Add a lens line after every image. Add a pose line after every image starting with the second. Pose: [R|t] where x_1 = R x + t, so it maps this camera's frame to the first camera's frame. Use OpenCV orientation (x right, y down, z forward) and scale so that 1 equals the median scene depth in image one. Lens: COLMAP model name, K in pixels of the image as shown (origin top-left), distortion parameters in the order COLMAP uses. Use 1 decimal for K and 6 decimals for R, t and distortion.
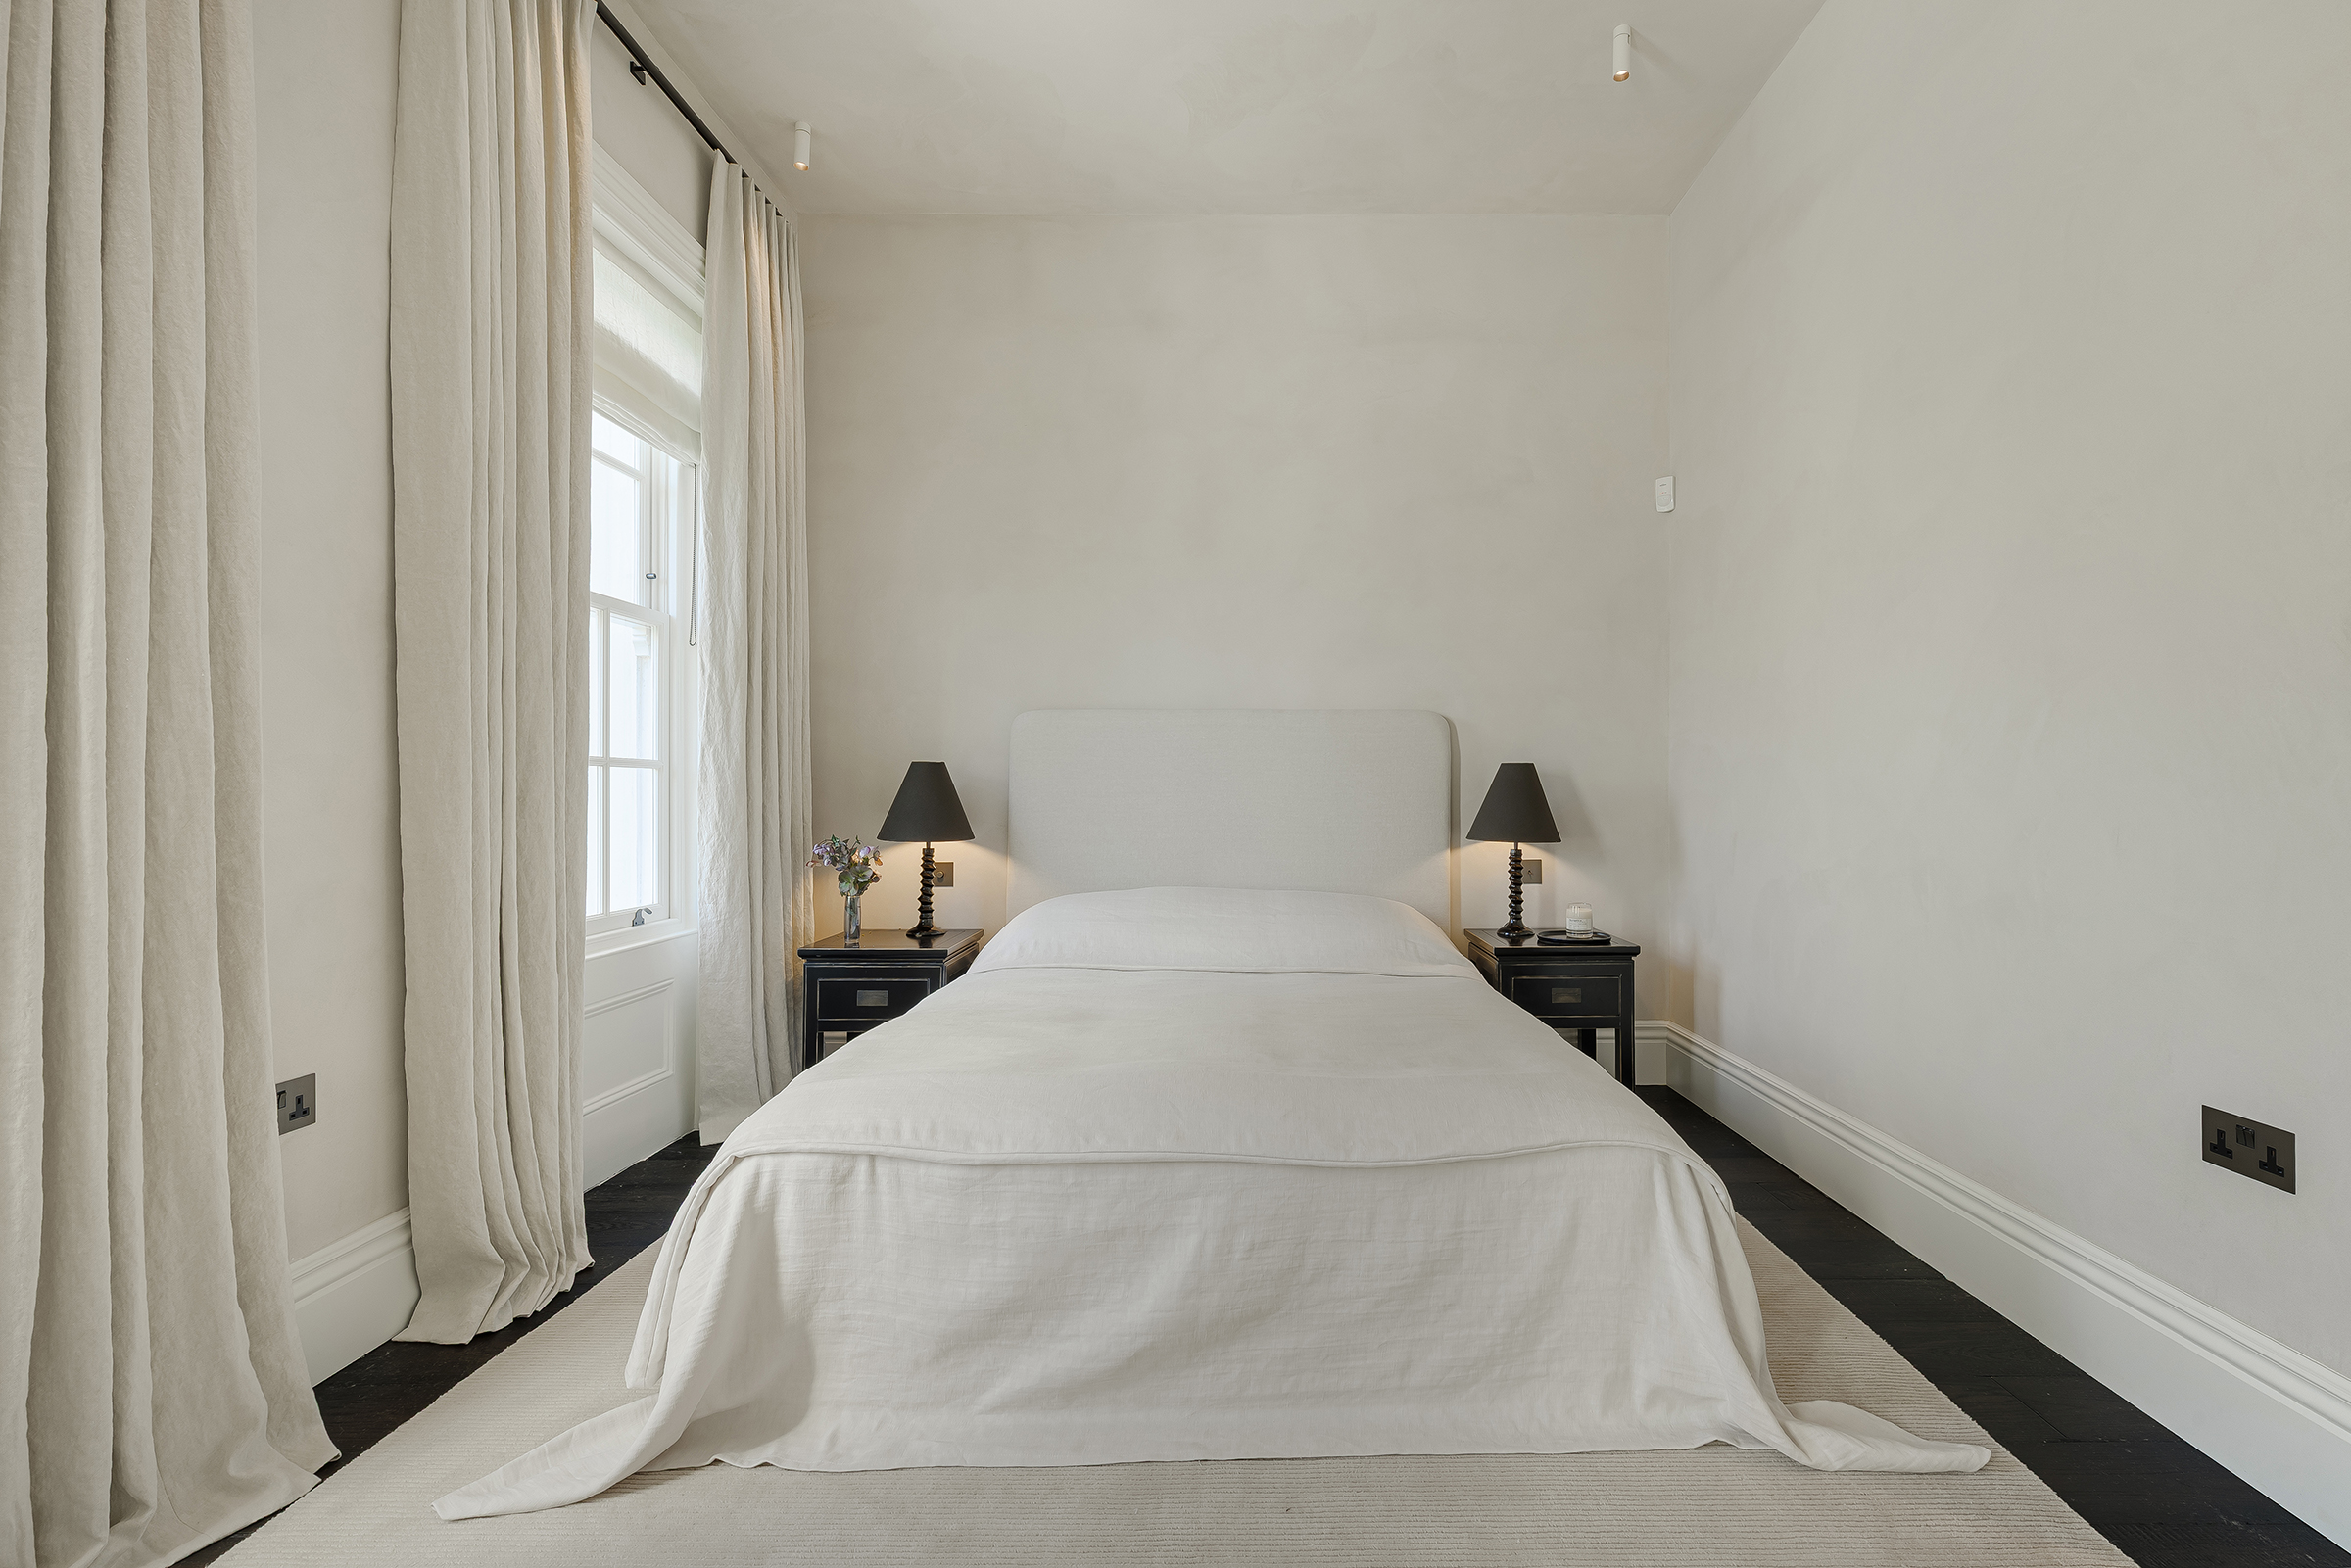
lens RADIAL K [[1065.0, 0, 1175.5], [0, 1065.0, 784.0], [0, 0, 1]] dist [0.006093, -0.000192]
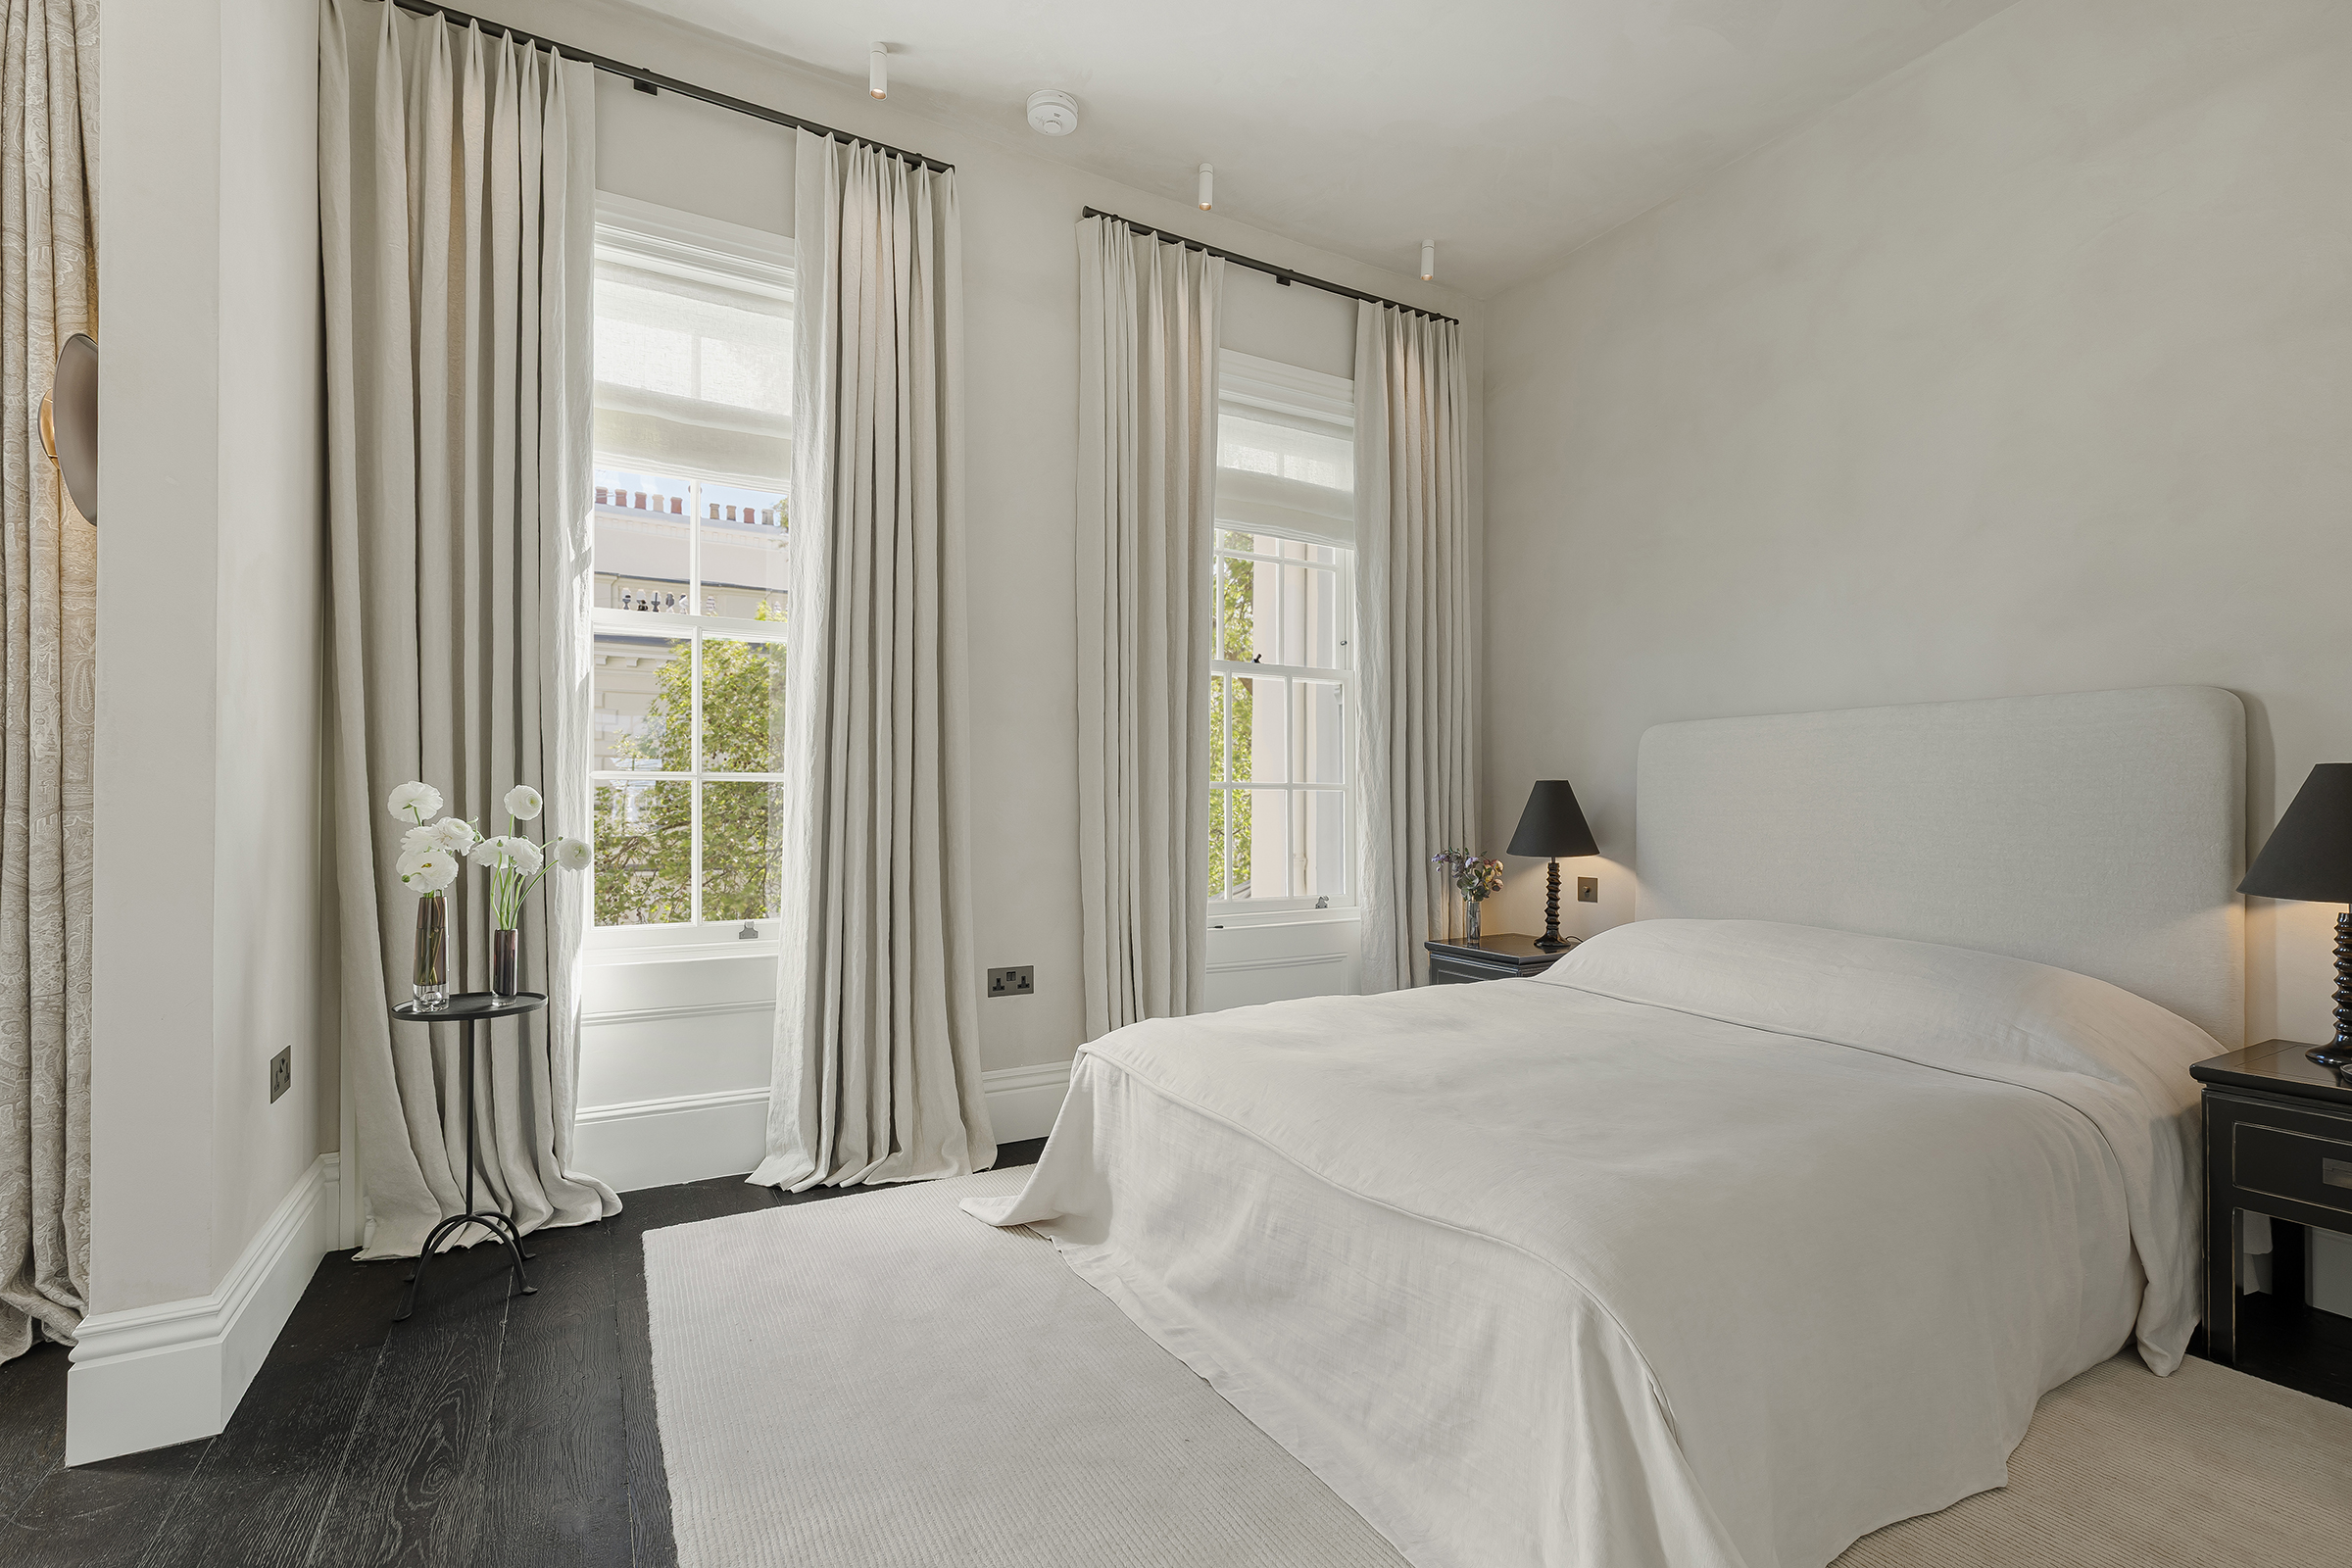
lens RADIAL K [[987.7, 0, 1177.6], [0, 987.7, 802.5], [0, 0, 1]] dist [-0.002263, -0.000039]
pose [[0.541395, -0.002086, -0.840766, 0.675918], [0.005095, 0.999987, 0.000800, -0.002894], [0.840753, -0.004717, 0.541398, 0.287700]]
